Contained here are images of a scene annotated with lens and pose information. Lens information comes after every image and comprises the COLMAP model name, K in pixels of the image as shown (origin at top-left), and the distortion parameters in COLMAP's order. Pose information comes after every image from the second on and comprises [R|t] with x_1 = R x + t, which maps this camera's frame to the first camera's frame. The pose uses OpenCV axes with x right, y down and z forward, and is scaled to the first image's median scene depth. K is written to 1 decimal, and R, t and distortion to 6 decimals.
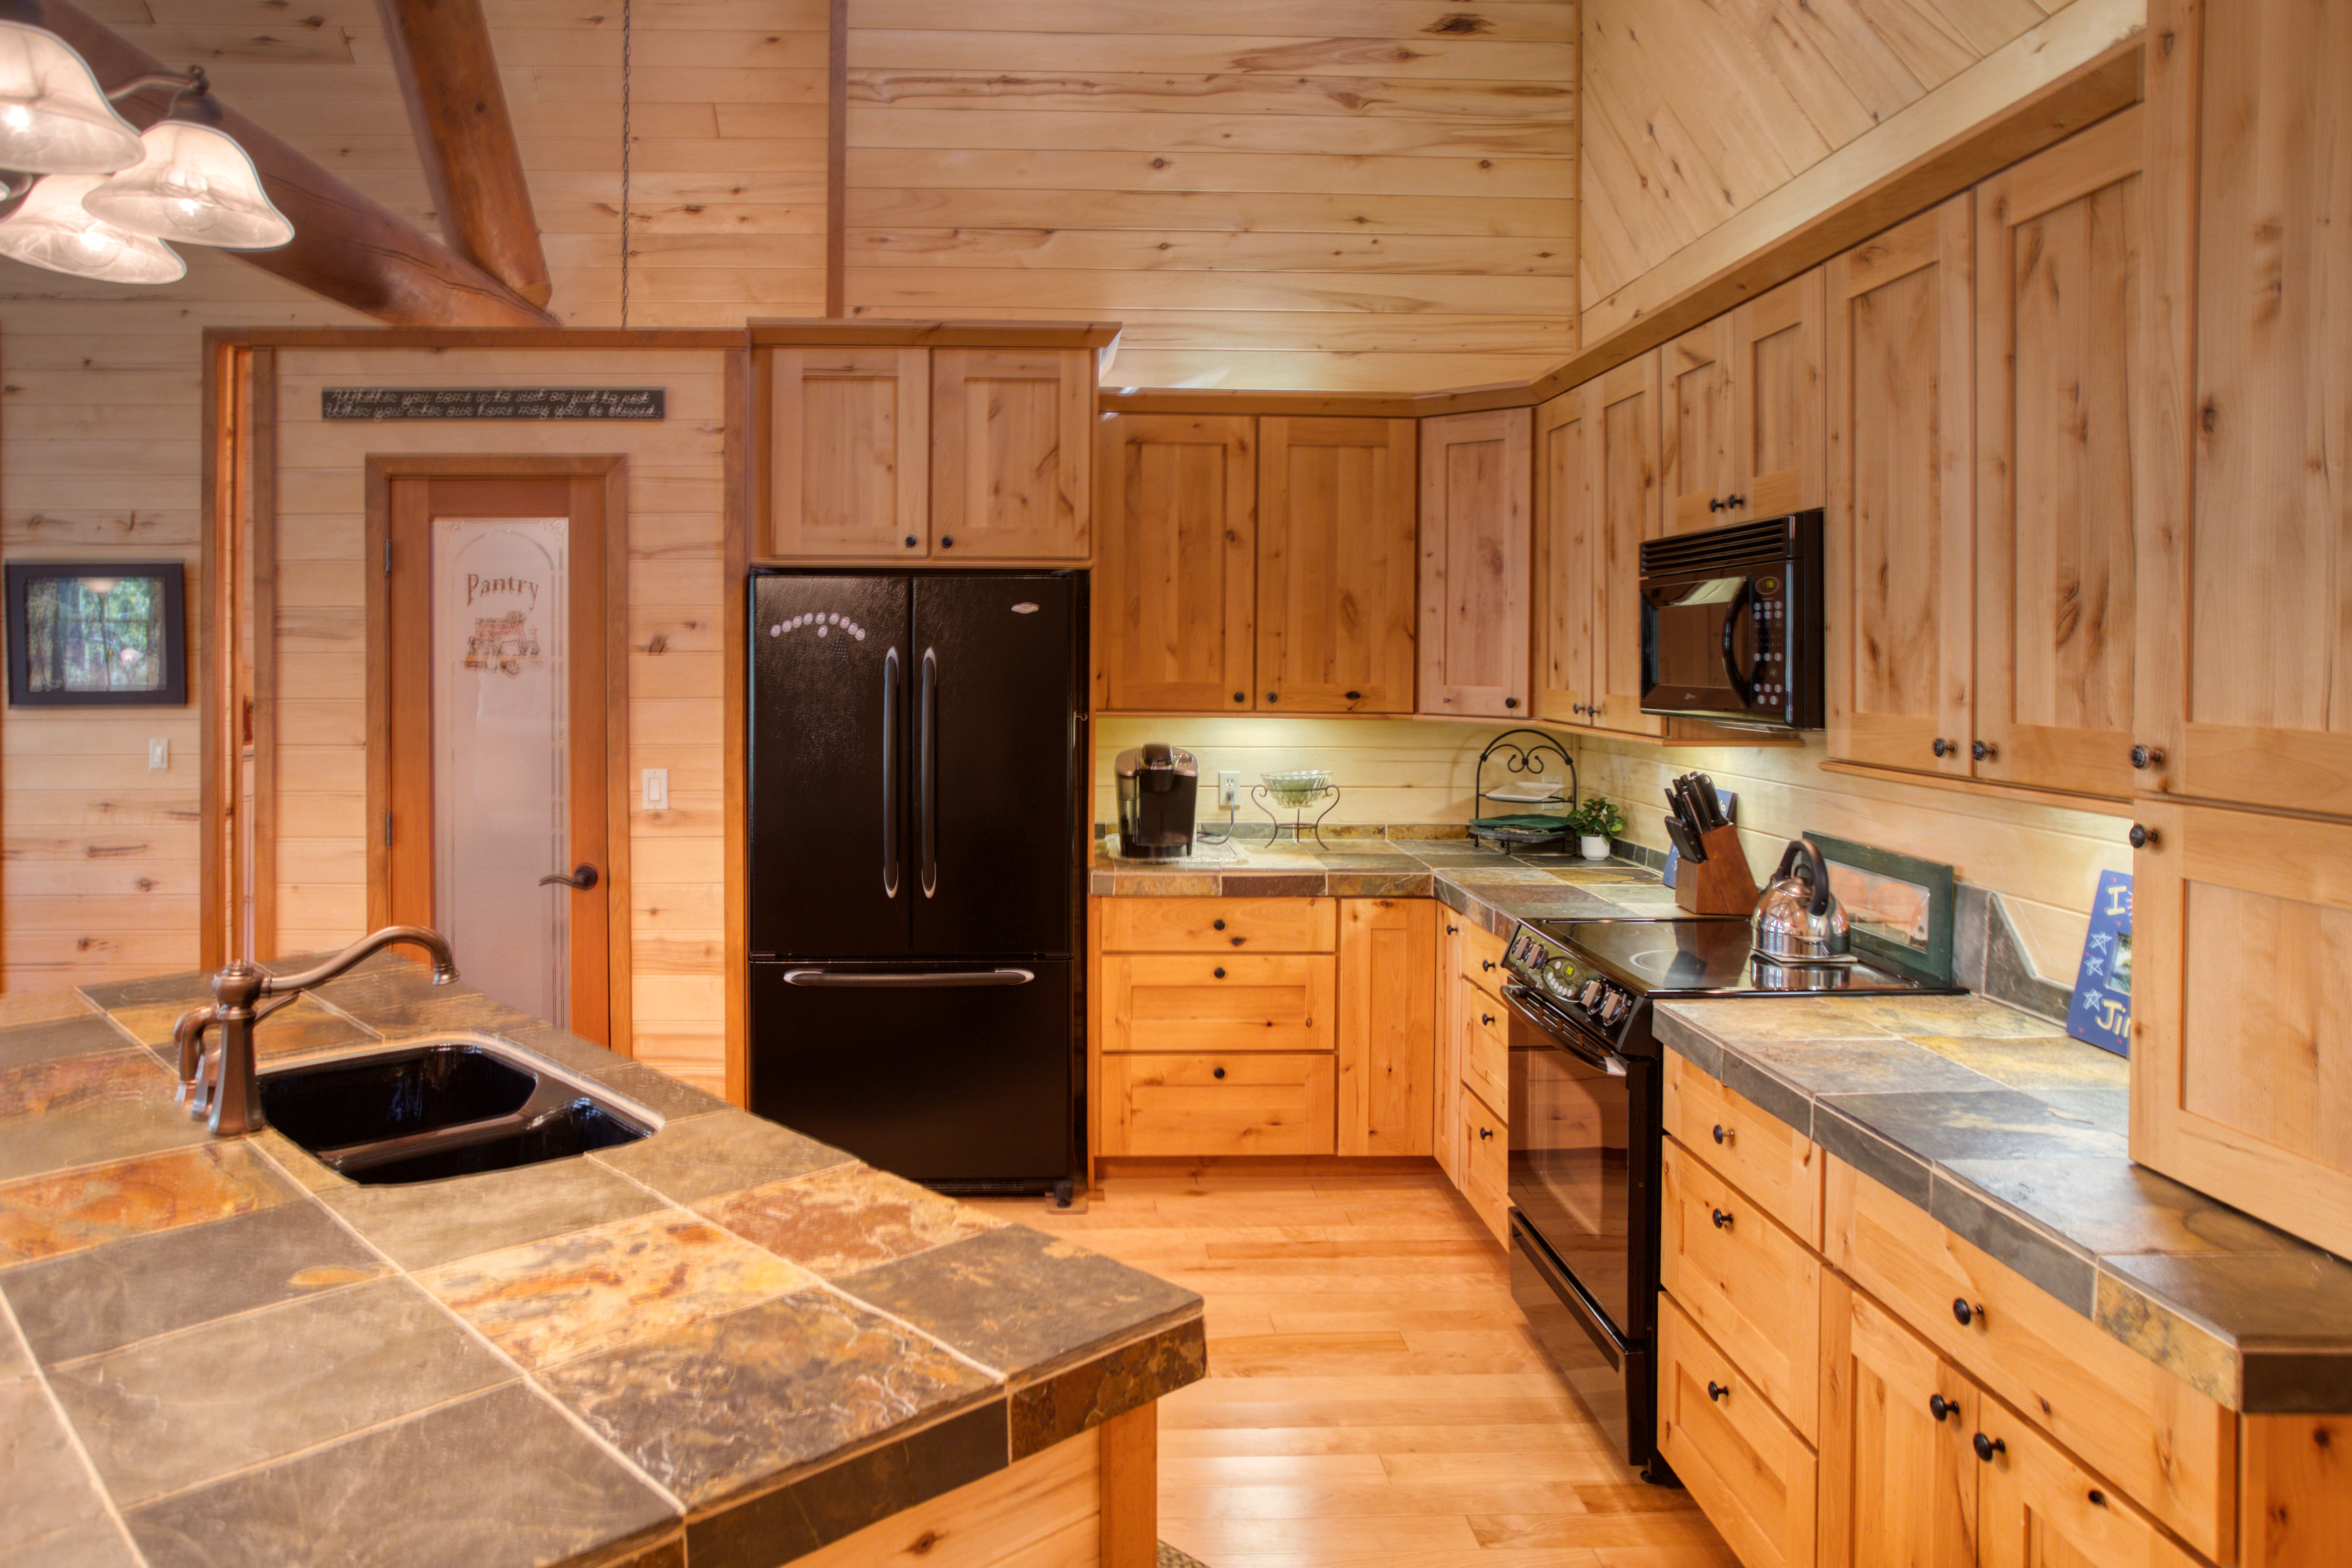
lens RADIAL K [[1552.6, 0, 1075.8], [0, 1552.6, 649.9], [0, 0, 1]] dist [-0.034412, 0.013850]
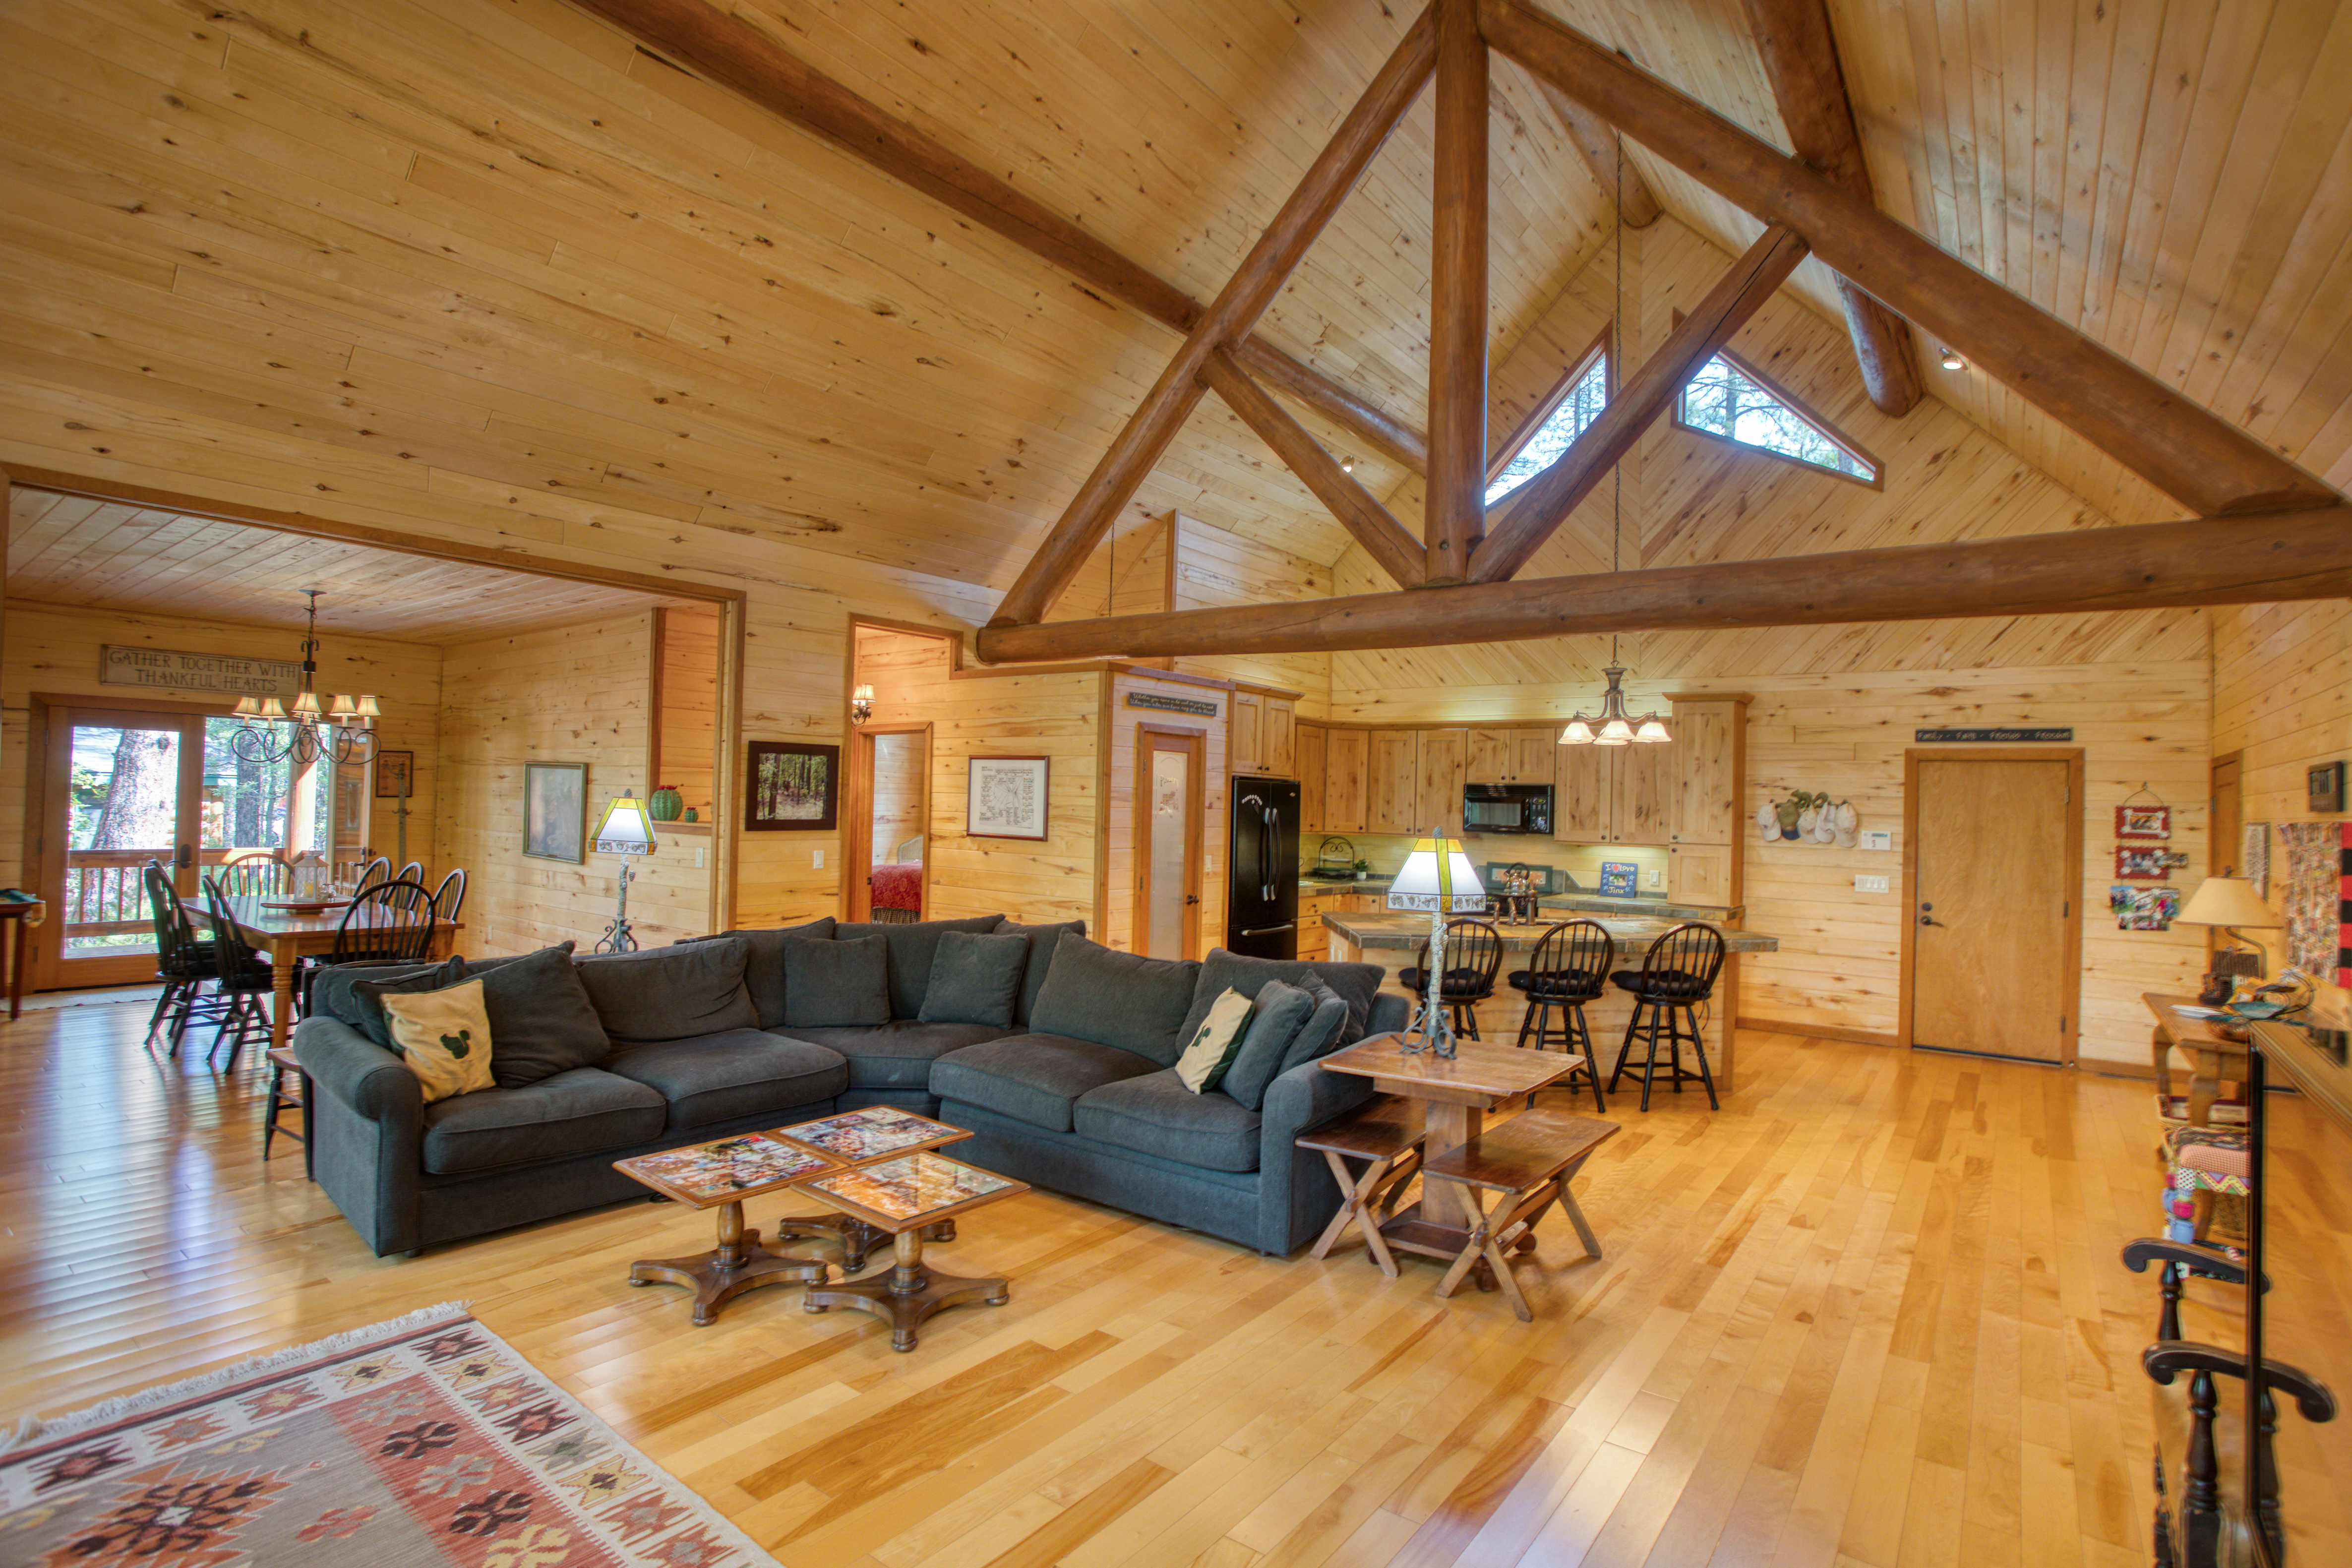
lens RADIAL K [[1146.2, 0, 1181.9], [0, 1146.2, 779.1], [0, 0, 1]] dist [-0.062025, 0.022078]
pose [[0.622668, 0.031982, 0.781832, -1.734646], [-0.028144, 0.999433, -0.018469, -0.010368], [-0.781980, -0.010504, 0.623215, -0.126211]]
